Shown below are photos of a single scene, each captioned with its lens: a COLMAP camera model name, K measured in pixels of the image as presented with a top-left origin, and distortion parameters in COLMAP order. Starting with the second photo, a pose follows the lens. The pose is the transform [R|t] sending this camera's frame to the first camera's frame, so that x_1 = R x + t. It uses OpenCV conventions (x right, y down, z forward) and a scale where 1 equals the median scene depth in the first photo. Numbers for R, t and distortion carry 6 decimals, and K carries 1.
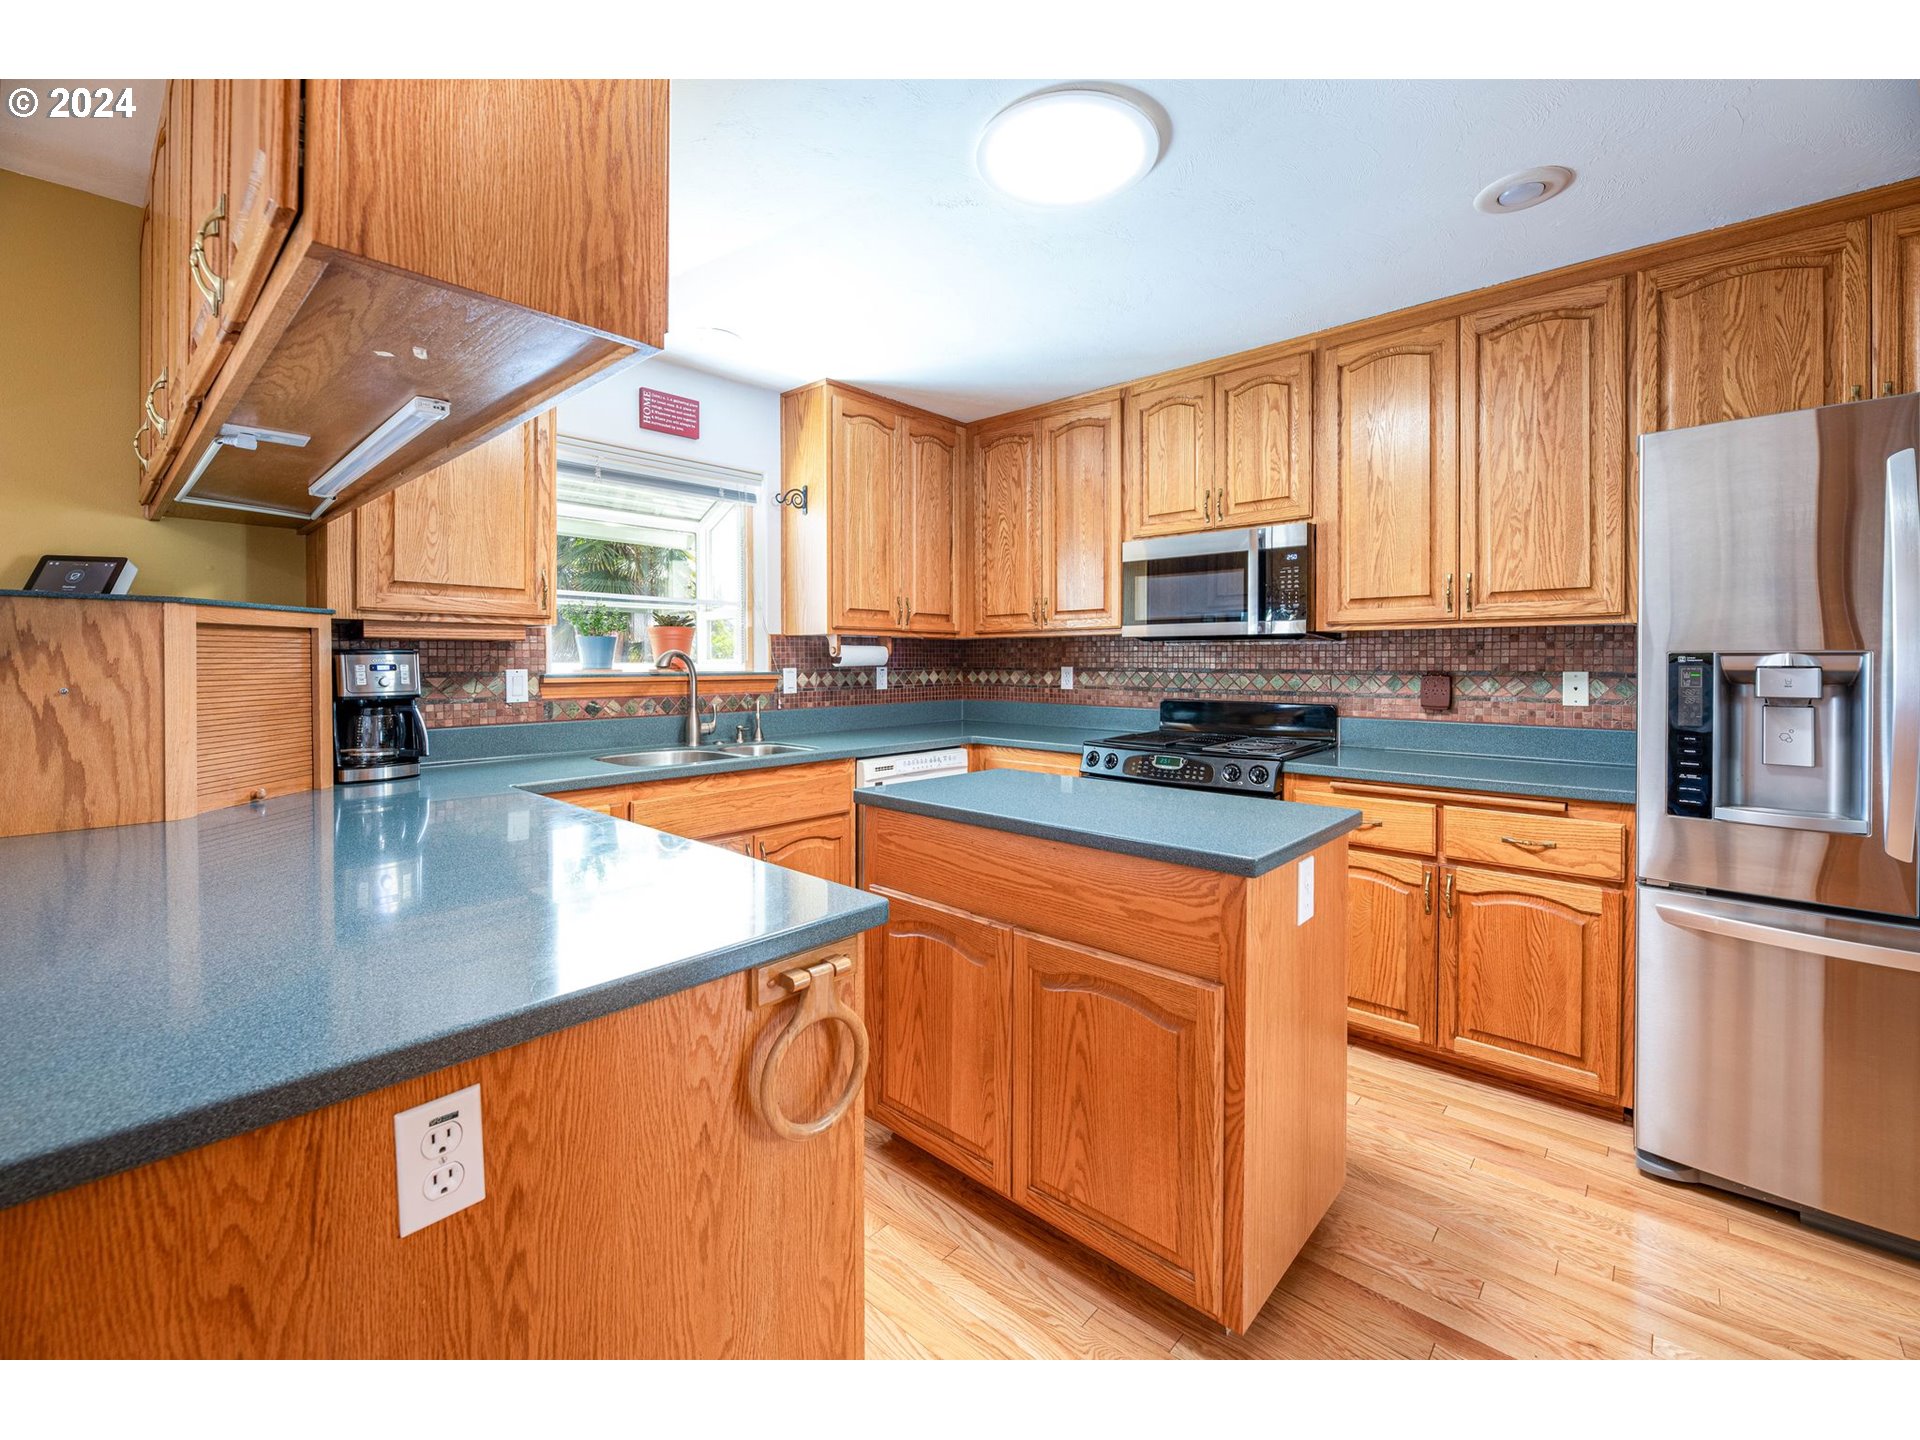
lens RADIAL K [[807.4, 0, 961.2], [0, 807.4, 666.8], [0, 0, 1]] dist [-0.000124, -0.005805]
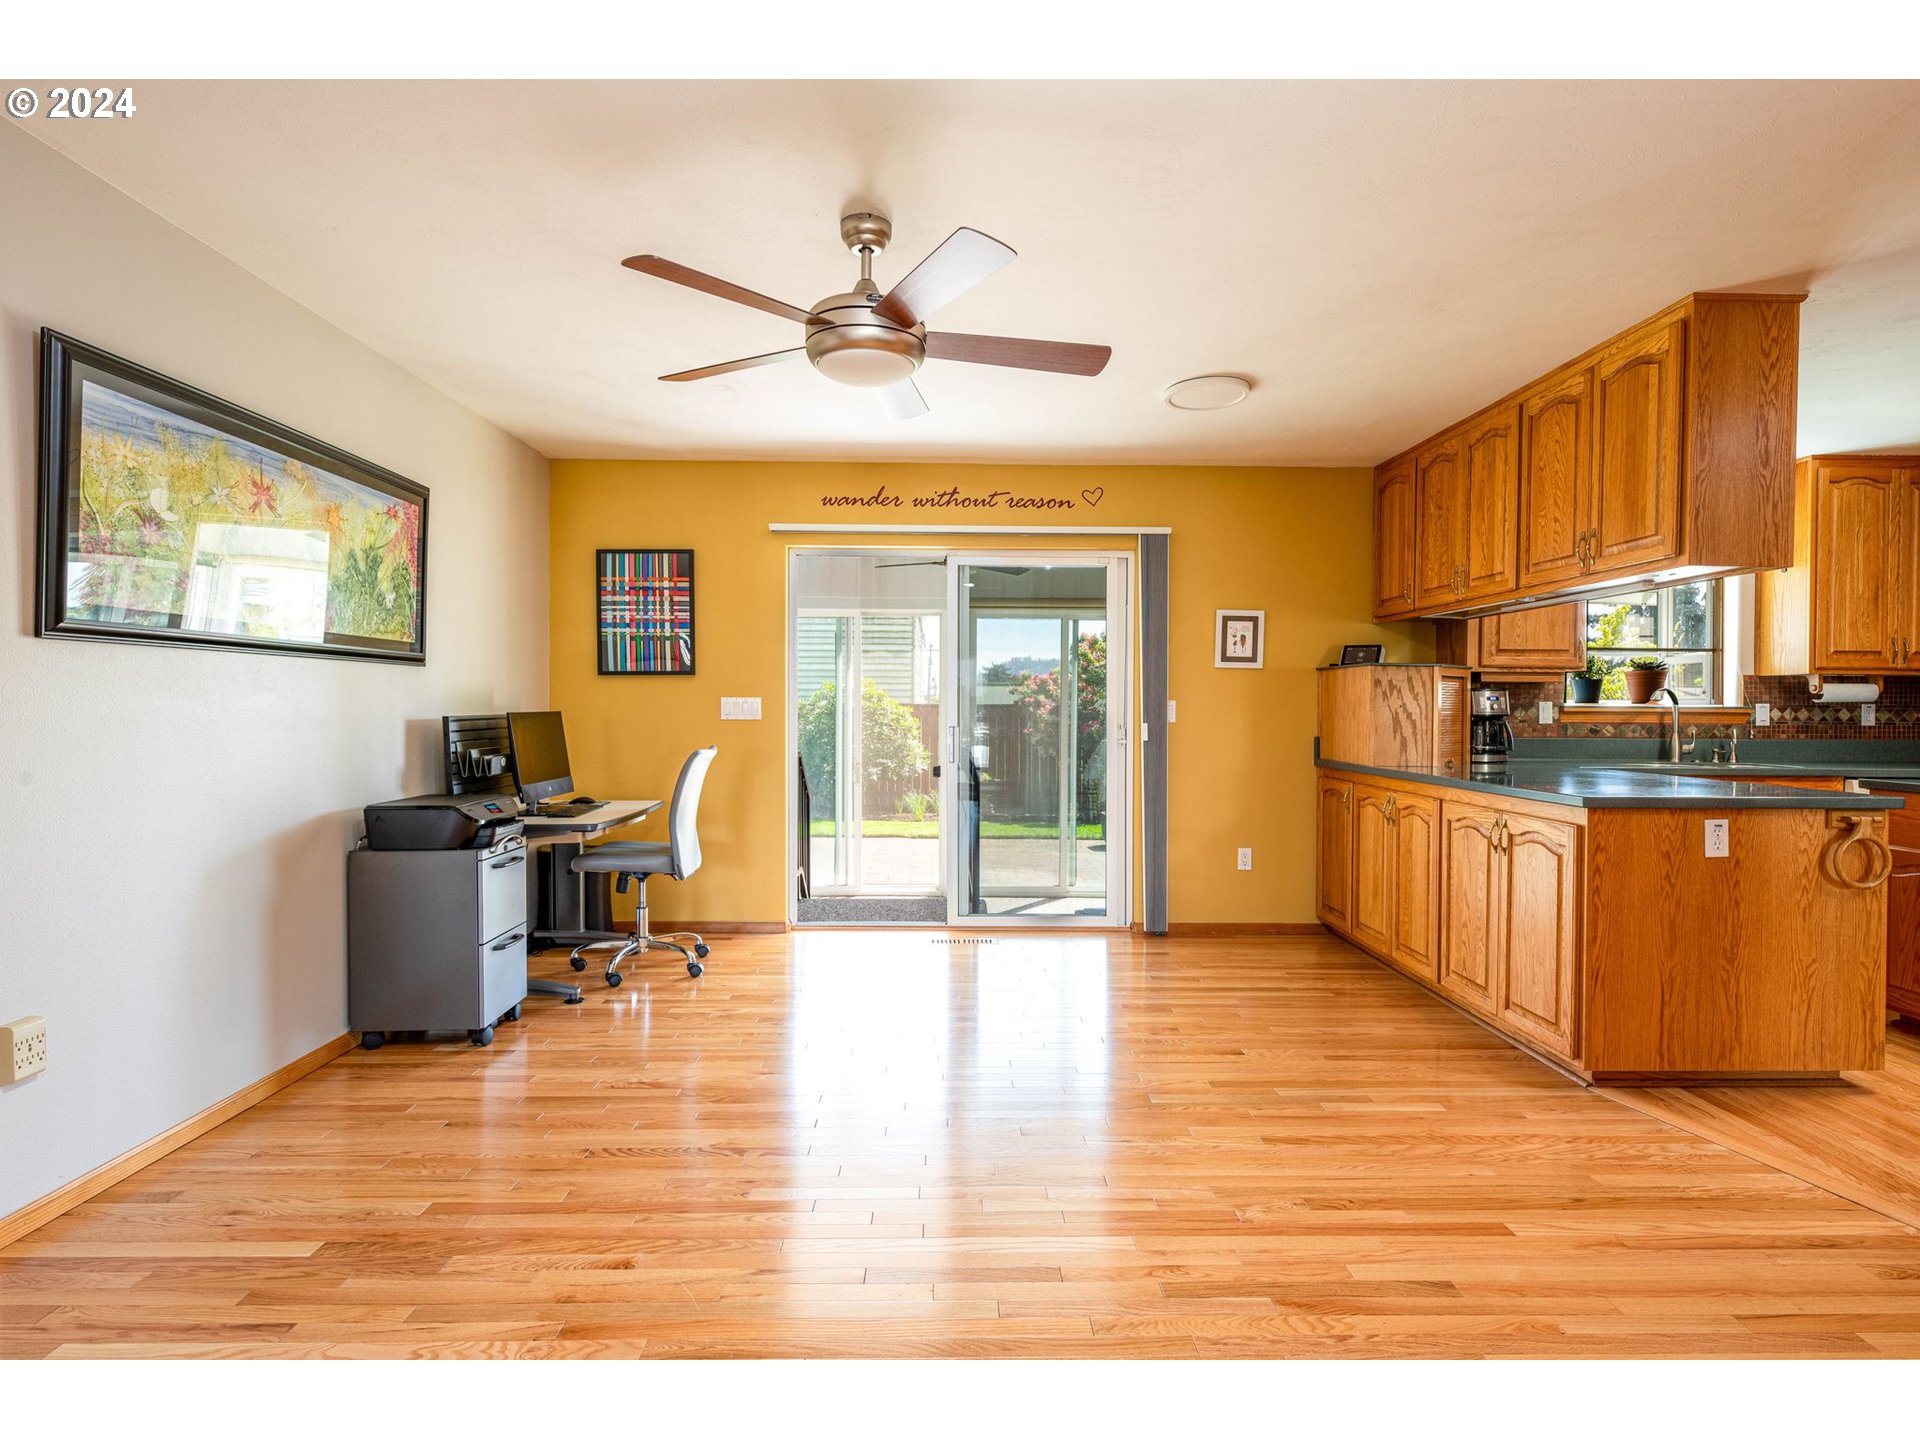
lens RADIAL K [[957.7, 0, 960.0], [0, 957.7, 720.0], [0, 0, 1]] dist [0.001069, -0.000790]
pose [[0.673560, 0.012228, -0.739031, 0.033767], [-0.011858, 0.999913, 0.005737, 0.034996], [0.739037, 0.004899, 0.673647, -0.898764]]
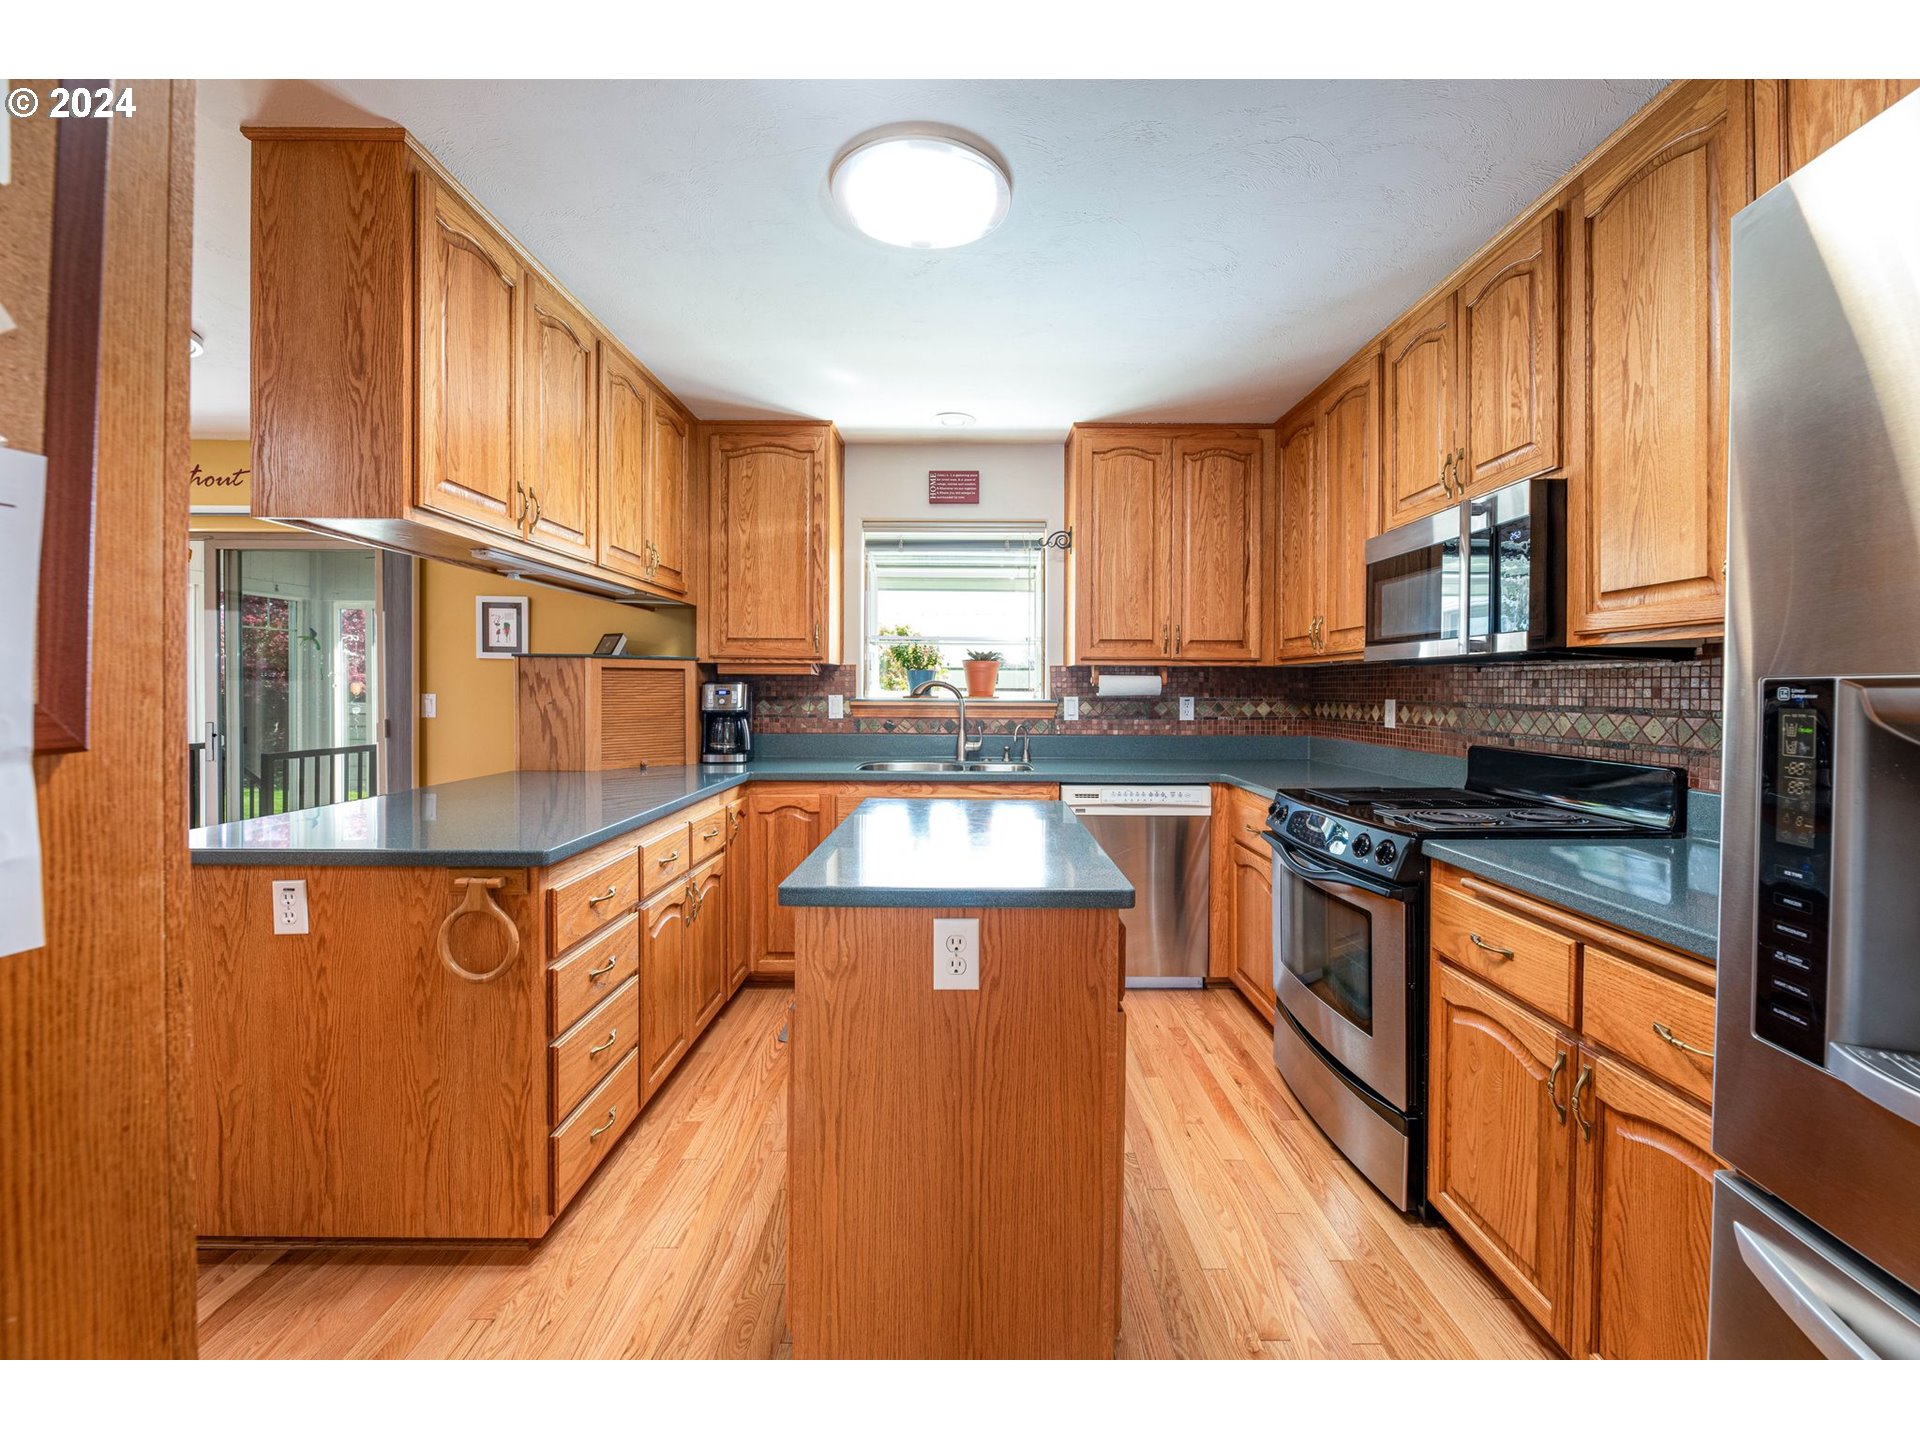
lens RADIAL K [[779.4, 0, 955.7], [0, 779.4, 695.6], [0, 0, 1]] dist [-0.004068, -0.000896]
pose [[0.671299, 0.010131, -0.741117, 0.519044], [-0.010825, 0.999934, 0.003865, -0.002848], [0.741108, 0.005428, 0.671364, 0.214643]]
